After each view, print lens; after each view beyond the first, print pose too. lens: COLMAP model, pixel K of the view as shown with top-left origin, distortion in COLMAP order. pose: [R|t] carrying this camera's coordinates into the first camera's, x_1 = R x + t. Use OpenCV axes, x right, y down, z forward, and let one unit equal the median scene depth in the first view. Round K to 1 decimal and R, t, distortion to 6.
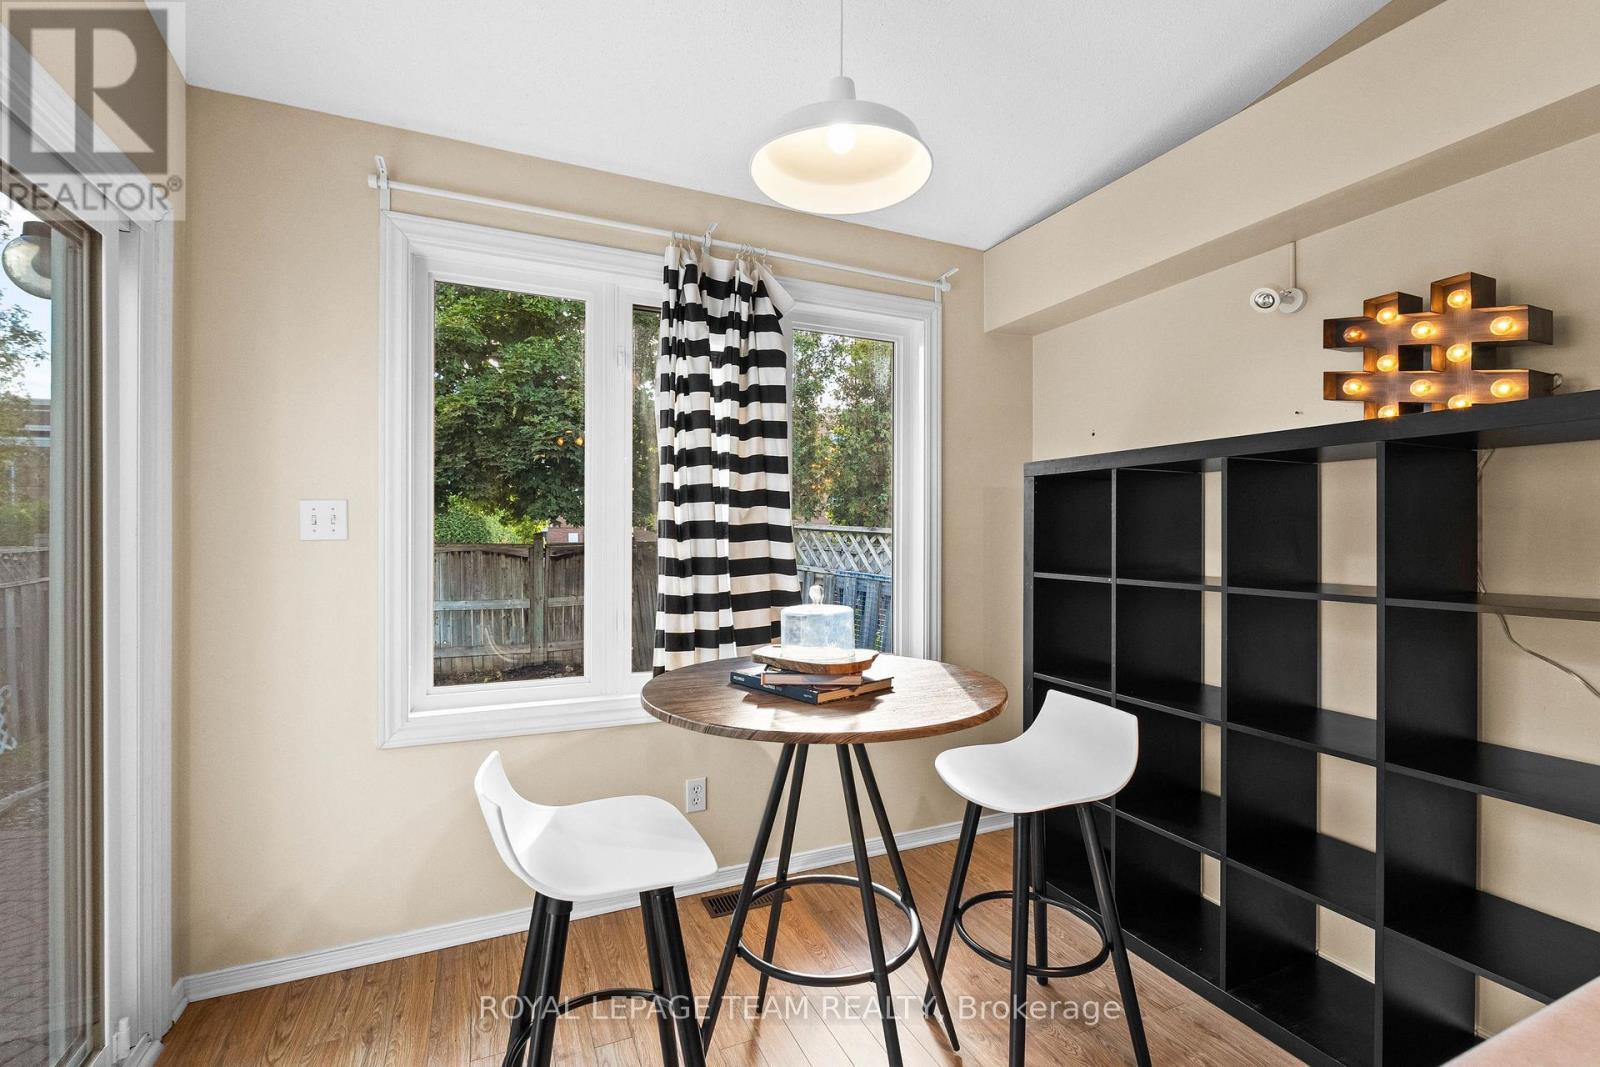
lens RADIAL K [[704.5, 0, 805.2], [0, 704.5, 536.8], [0, 0, 1]] dist [-0.008017, -0.000200]
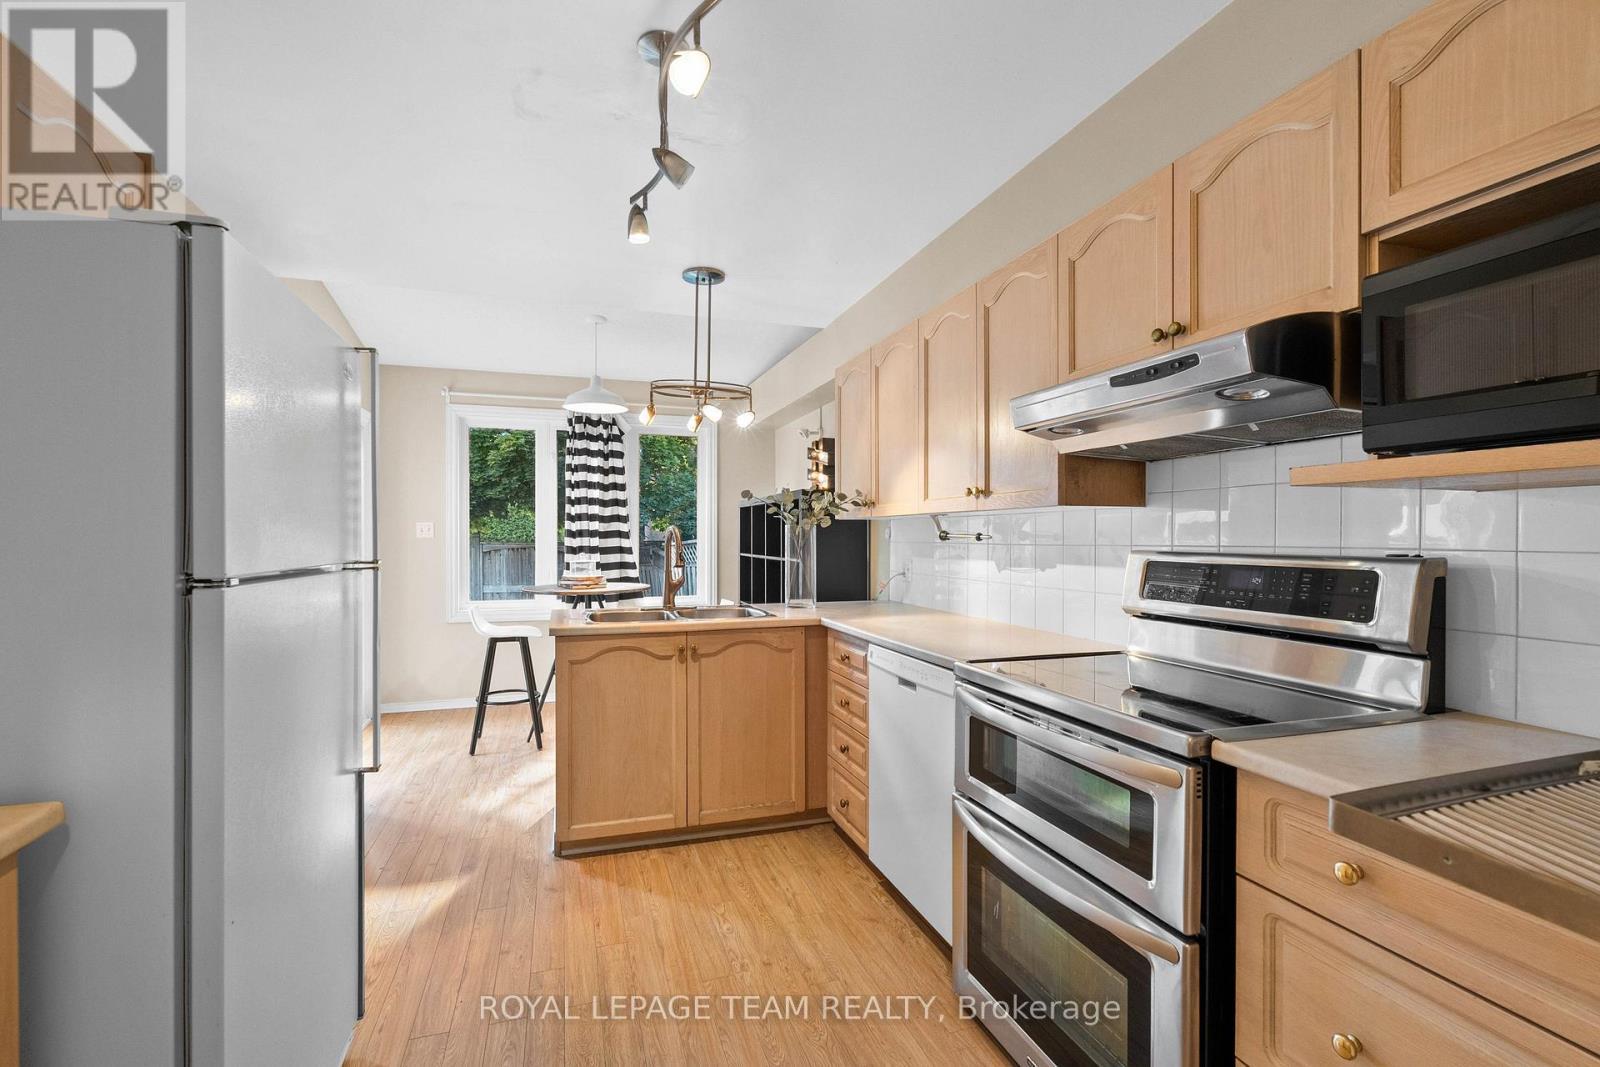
lens RADIAL K [[704.5, 0, 800.4], [0, 704.5, 536.3], [0, 0, 1]] dist [-0.008017, -0.000200]
pose [[0.994497, -0.000944, -0.104758, 0.746078], [0.000959, 1.000000, 0.000096, -0.000197], [0.104757, -0.000196, 0.994498, -1.111747]]
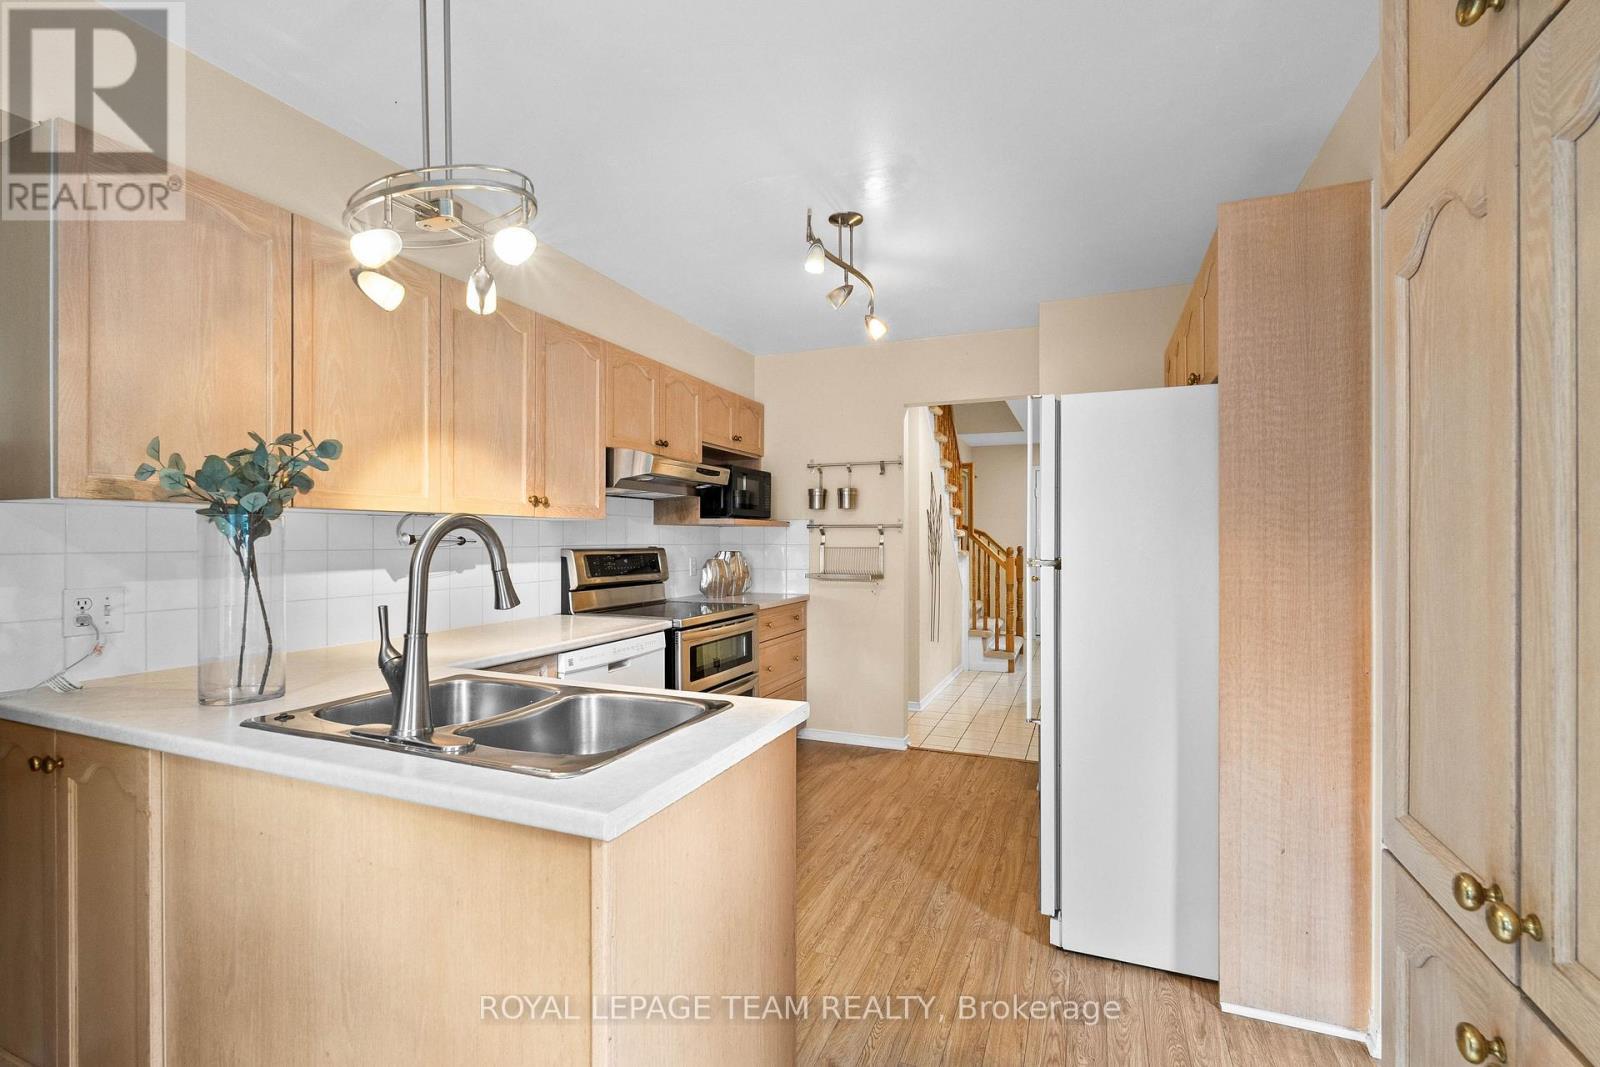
lens RADIAL K [[704.5, 0, 799.8], [0, 704.5, 542.0], [0, 0, 1]] dist [-0.008017, -0.000200]
pose [[-0.679044, -0.000329, 0.734097, -1.891222], [0.001209, 0.999998, 0.001567, 0.007064], [-0.734097, 0.001952, -0.679042, 2.966702]]
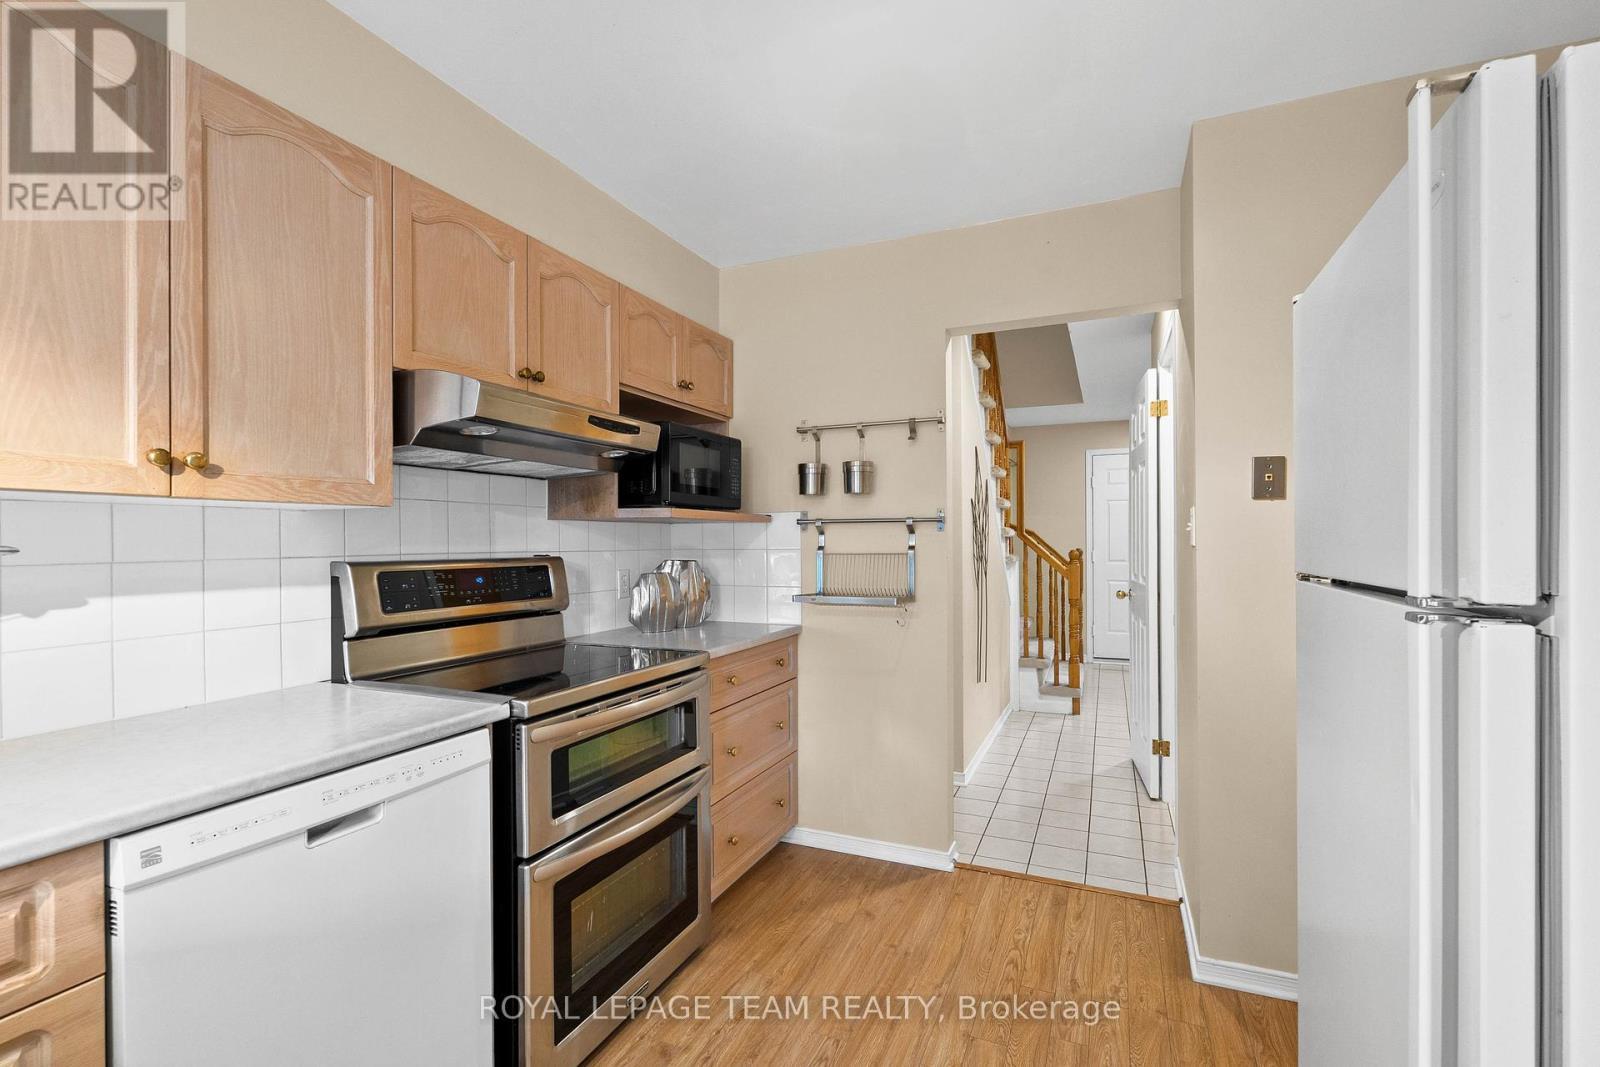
lens RADIAL K [[704.5, 0, 801.9], [0, 704.5, 536.7], [0, 0, 1]] dist [-0.008017, -0.000200]
pose [[-0.665054, 0.010896, 0.746716, -0.729788], [0.006812, 0.999940, -0.008524, 0.002298], [-0.746764, -0.000582, -0.665089, 1.709799]]
